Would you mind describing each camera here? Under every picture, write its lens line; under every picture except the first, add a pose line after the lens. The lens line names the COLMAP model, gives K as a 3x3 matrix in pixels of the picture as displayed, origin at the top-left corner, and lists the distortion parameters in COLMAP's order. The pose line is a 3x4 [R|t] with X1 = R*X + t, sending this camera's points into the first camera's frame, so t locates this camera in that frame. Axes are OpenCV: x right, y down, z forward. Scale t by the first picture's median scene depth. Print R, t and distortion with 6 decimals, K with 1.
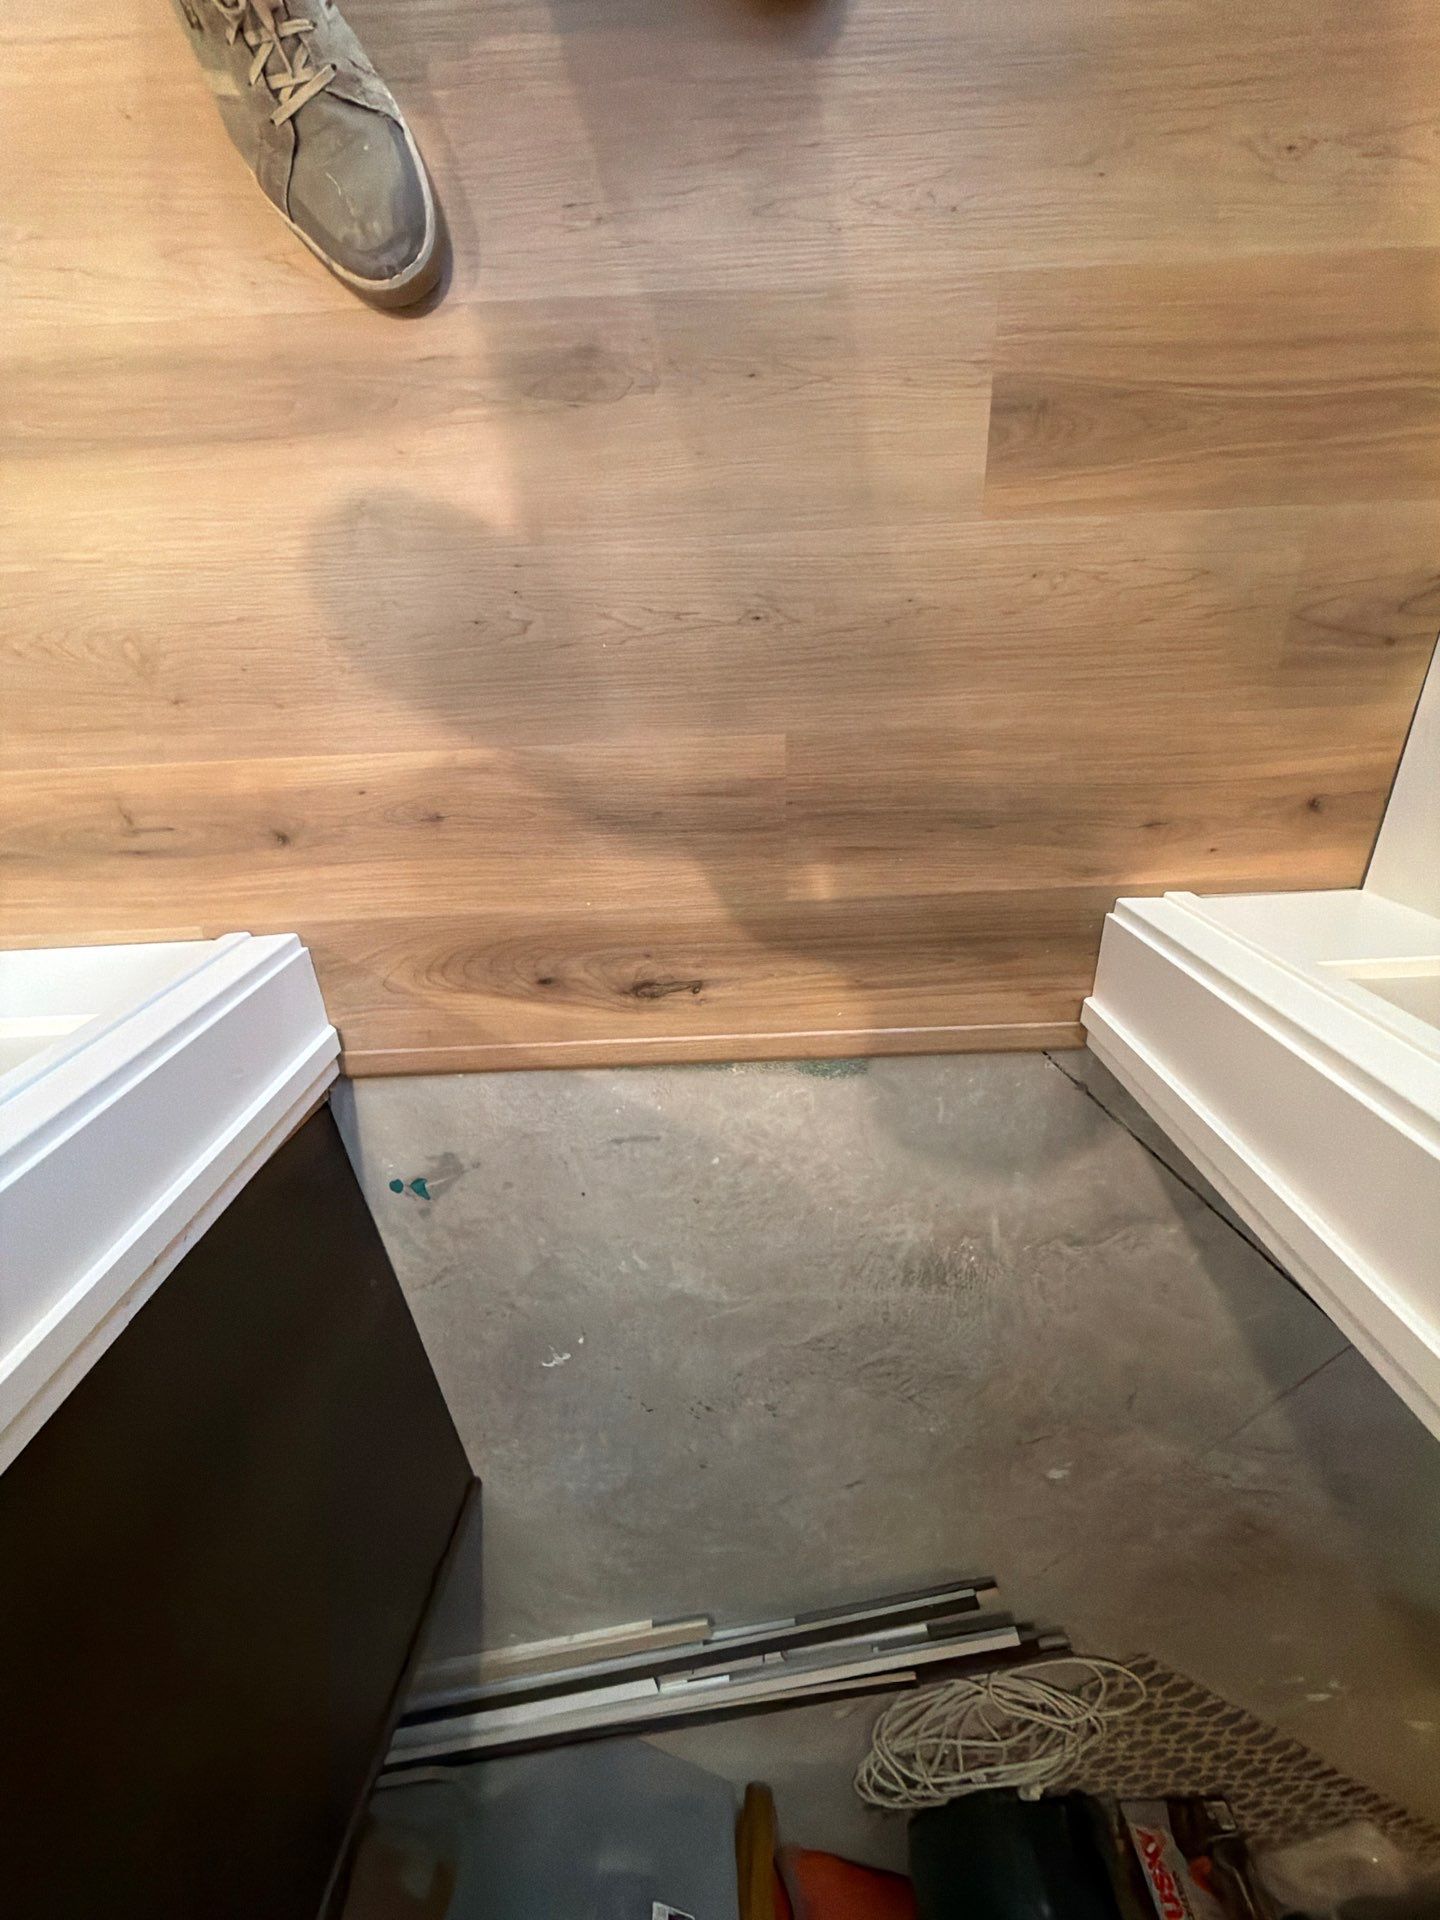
lens RADIAL K [[763.8, 0, 728.4], [0, 763.8, 958.5], [0, 0, 1]] dist [0.001724, 0.000154]
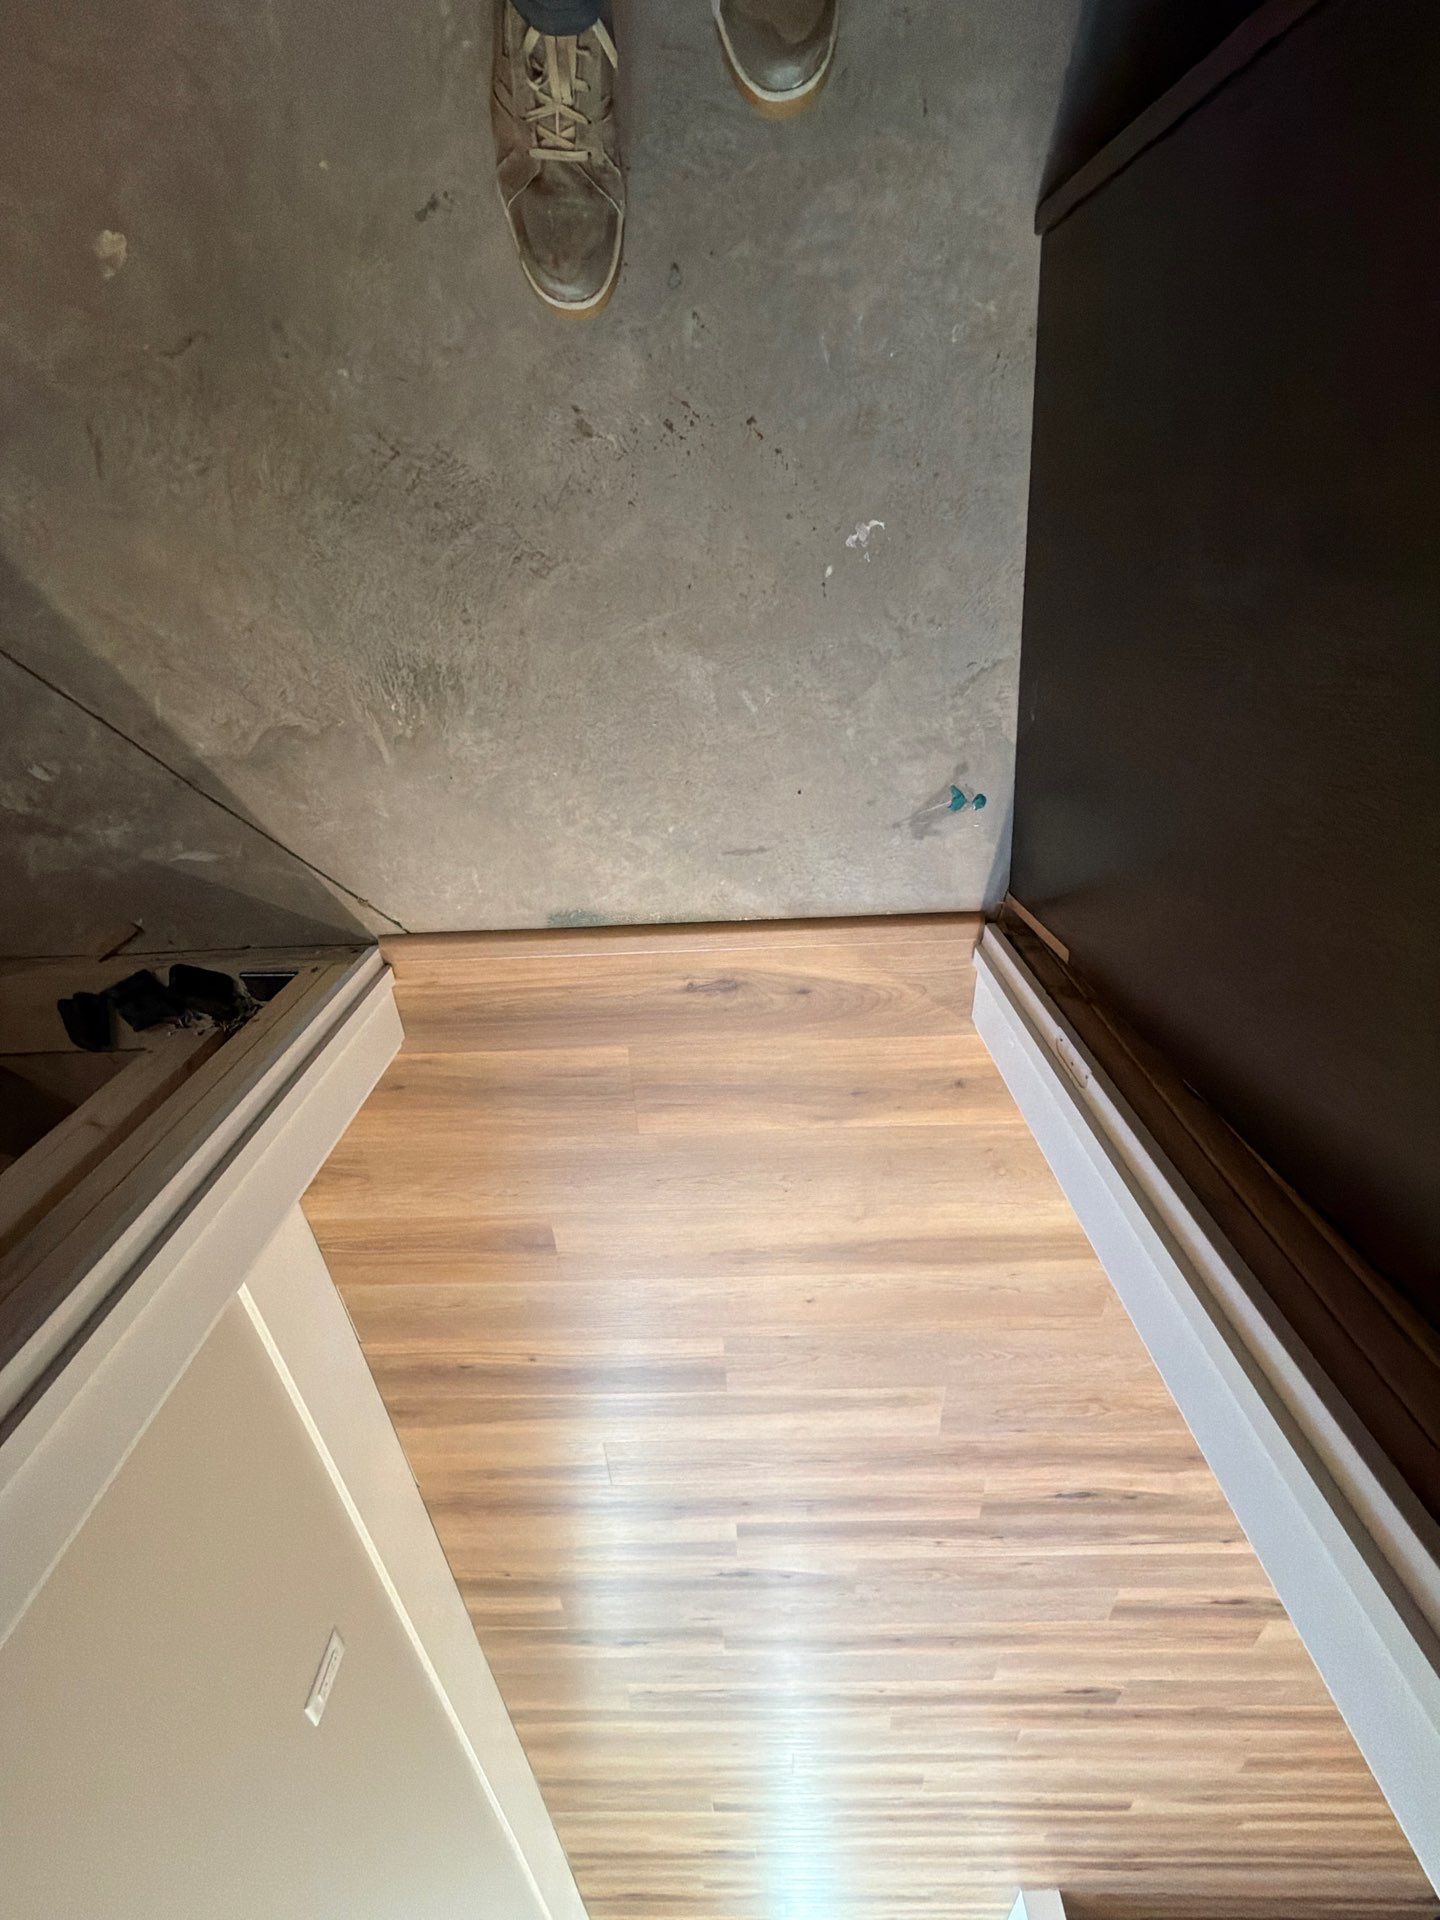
lens RADIAL K [[763.8, 0, 726.5], [0, 763.8, 958.7], [0, 0, 1]] dist [0.001724, 0.000154]
pose [[-0.999972, -0.003344, 0.006694, -0.101524], [-0.003102, -0.628860, -0.777512, 0.981702], [0.006810, -0.777511, 0.628832, 0.185780]]
